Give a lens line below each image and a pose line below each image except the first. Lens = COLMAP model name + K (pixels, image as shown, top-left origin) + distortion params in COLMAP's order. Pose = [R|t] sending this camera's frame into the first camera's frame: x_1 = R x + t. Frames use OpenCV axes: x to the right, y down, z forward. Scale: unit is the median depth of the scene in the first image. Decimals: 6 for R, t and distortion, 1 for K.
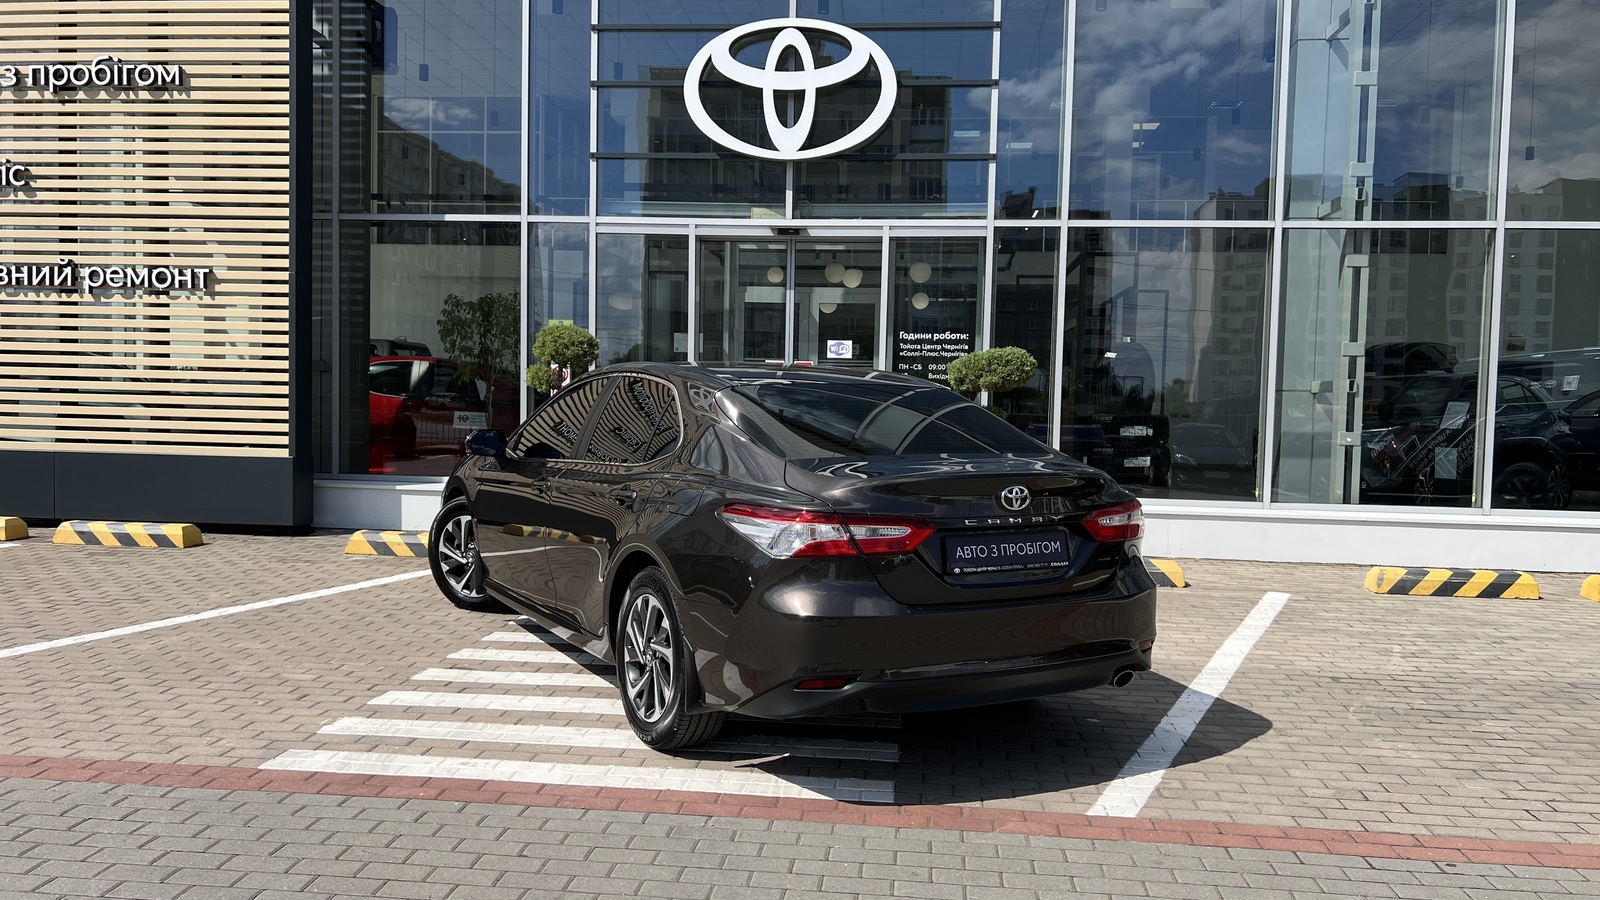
lens RADIAL K [[1197.5, 0, 804.7], [0, 1197.5, 463.8], [0, 0, 1]] dist [0.050213, -0.059947]
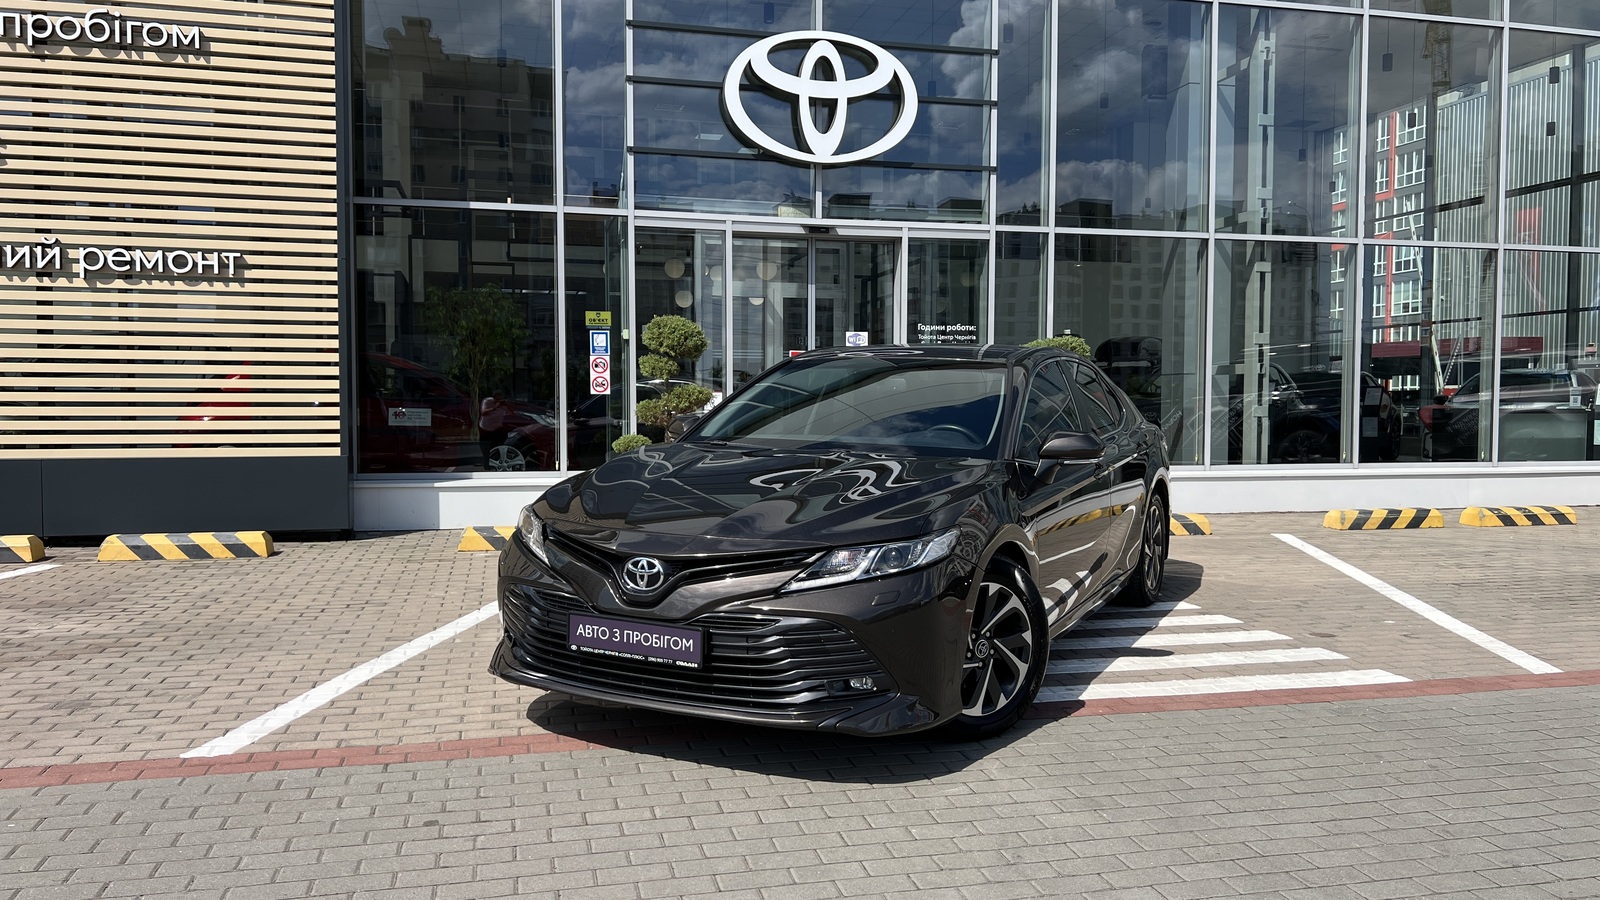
lens RADIAL K [[1197.5, 0, 800.5], [0, 1197.5, 461.2], [0, 0, 1]] dist [0.050213, -0.059947]
pose [[0.940899, -0.036235, 0.336744, -0.406621], [0.036560, 0.999317, 0.005379, 0.006348], [-0.336709, 0.007250, 0.941581, -0.000496]]
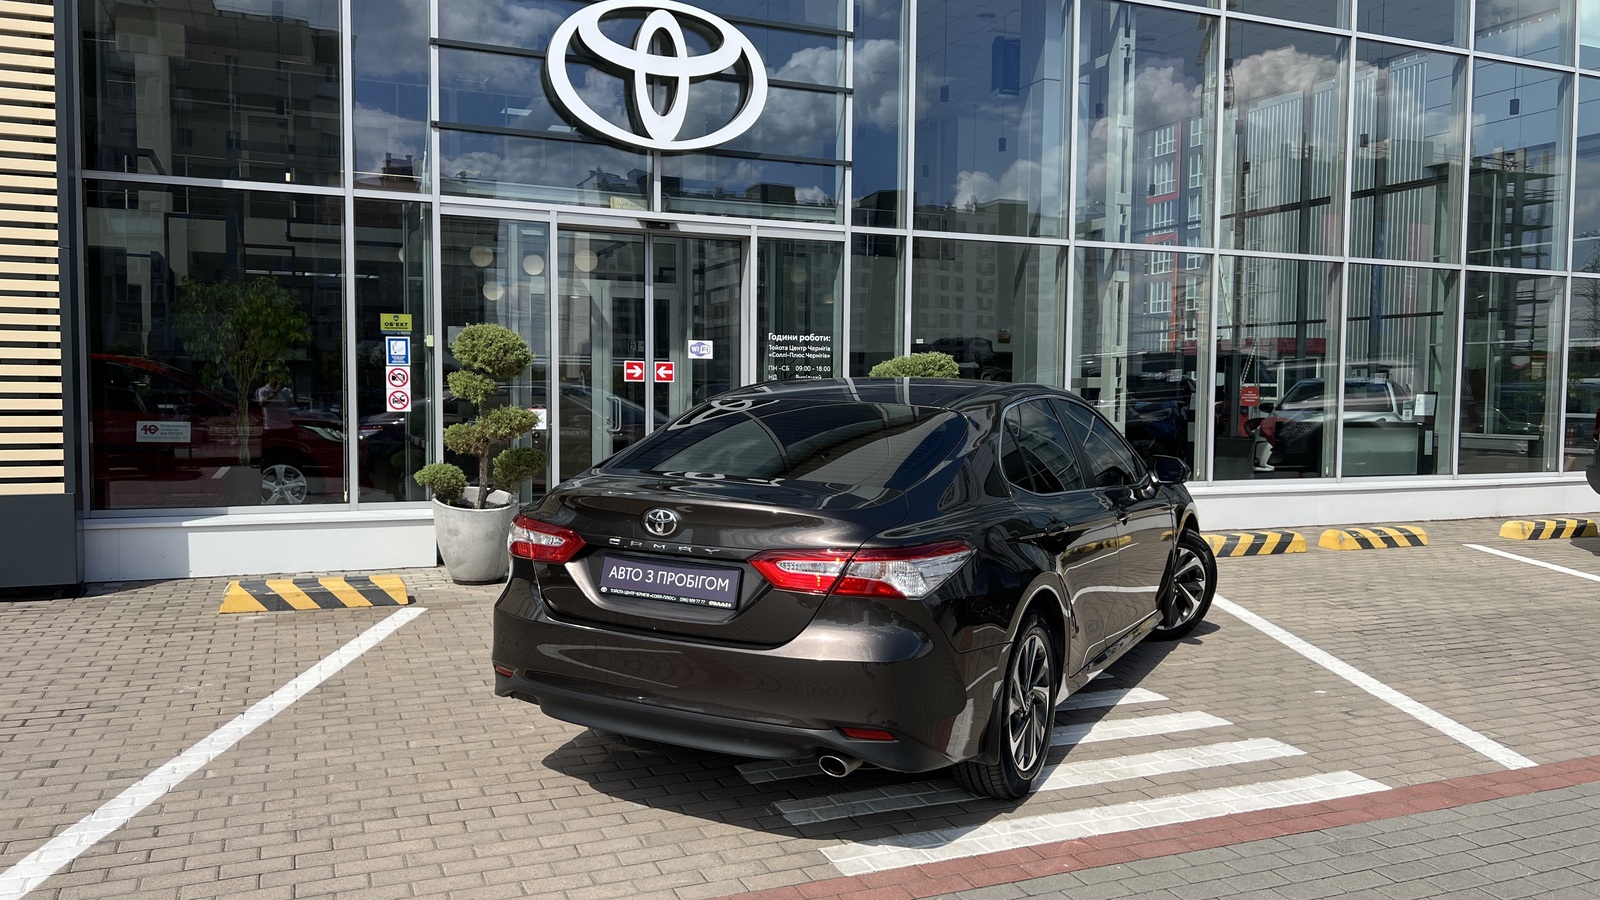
lens RADIAL K [[1197.5, 0, 795.3], [0, 1197.5, 463.4], [0, 0, 1]] dist [0.050213, -0.059947]
pose [[0.877097, -0.043891, 0.478304, -0.387916], [0.035996, 0.999022, 0.025668, -0.027440], [-0.478963, -0.005296, 0.877819, 0.120392]]
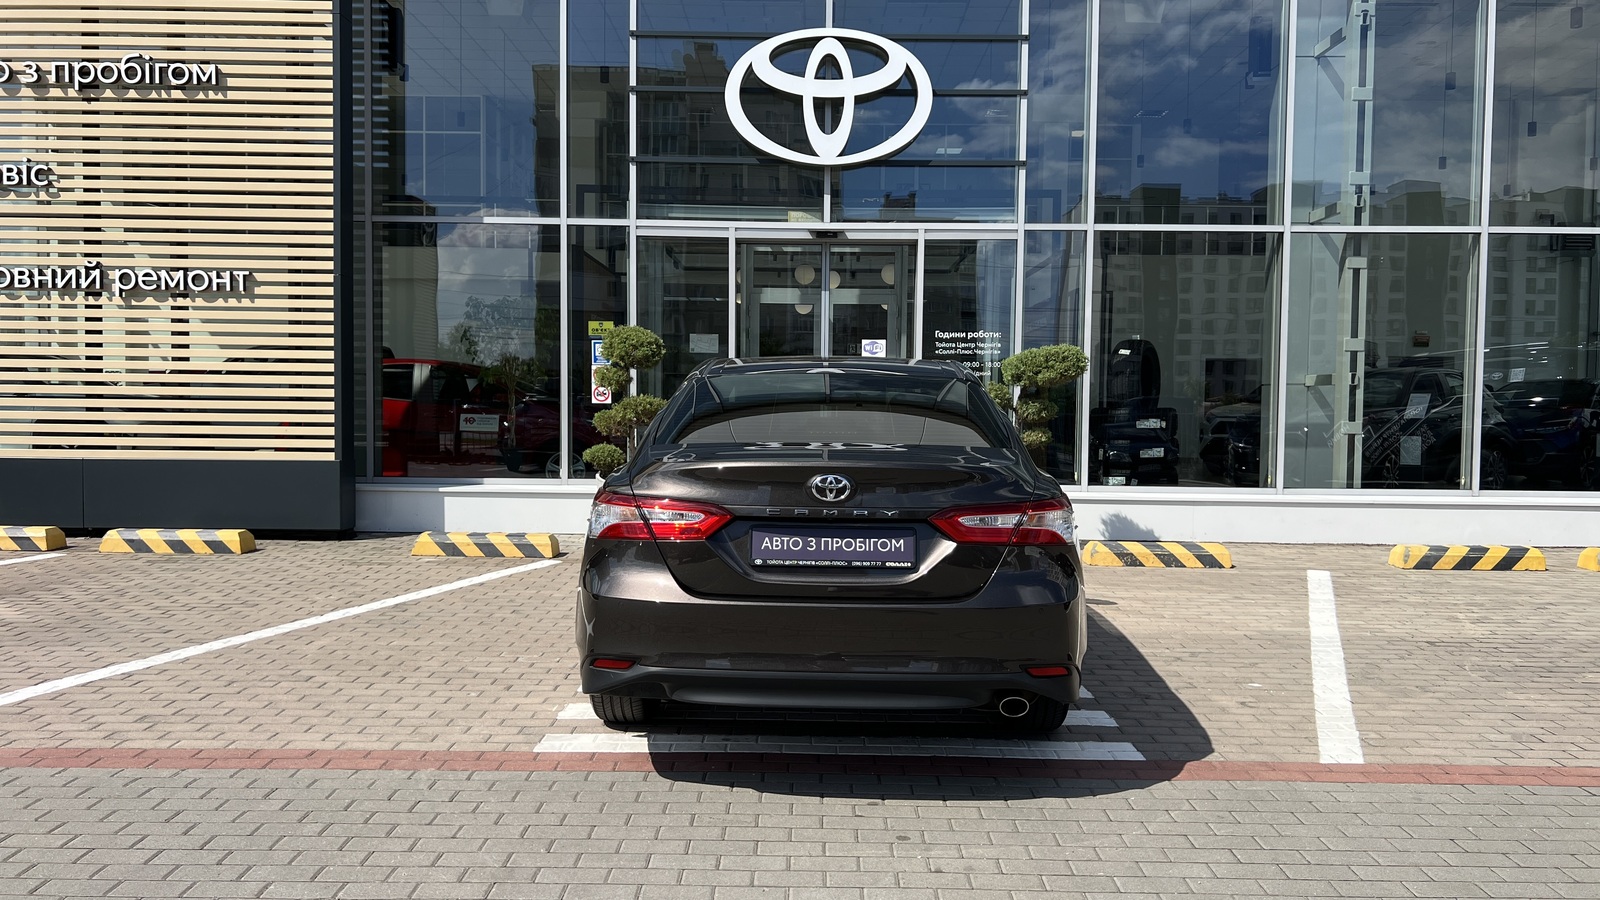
lens RADIAL K [[1197.5, 0, 801.6], [0, 1197.5, 460.9], [0, 0, 1]] dist [0.050213, -0.059947]
pose [[0.995253, -0.016016, 0.095997, -0.140640], [0.016395, 0.999861, -0.003163, 0.004007], [-0.095933, 0.004722, 0.995377, -0.023988]]
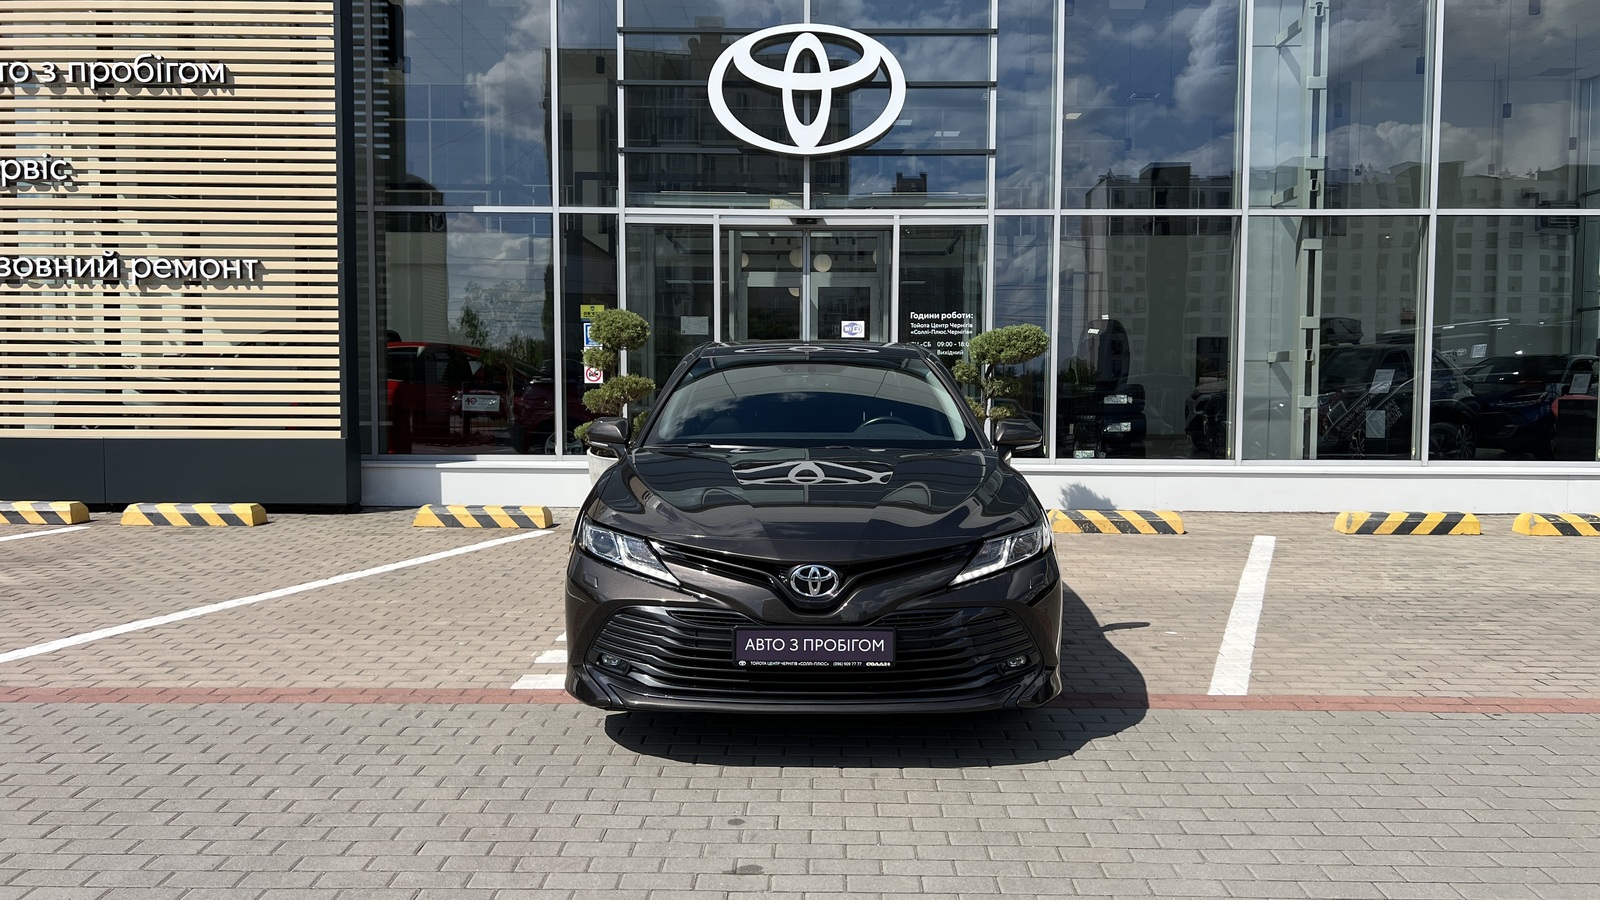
lens RADIAL K [[1197.5, 0, 810.4], [0, 1197.5, 460.4], [0, 0, 1]] dist [0.050213, -0.059947]
pose [[0.995568, -0.023321, 0.091103, -0.116679], [0.022343, 0.999682, 0.011731, 0.010252], [-0.091348, -0.009643, 0.995772, -0.083224]]
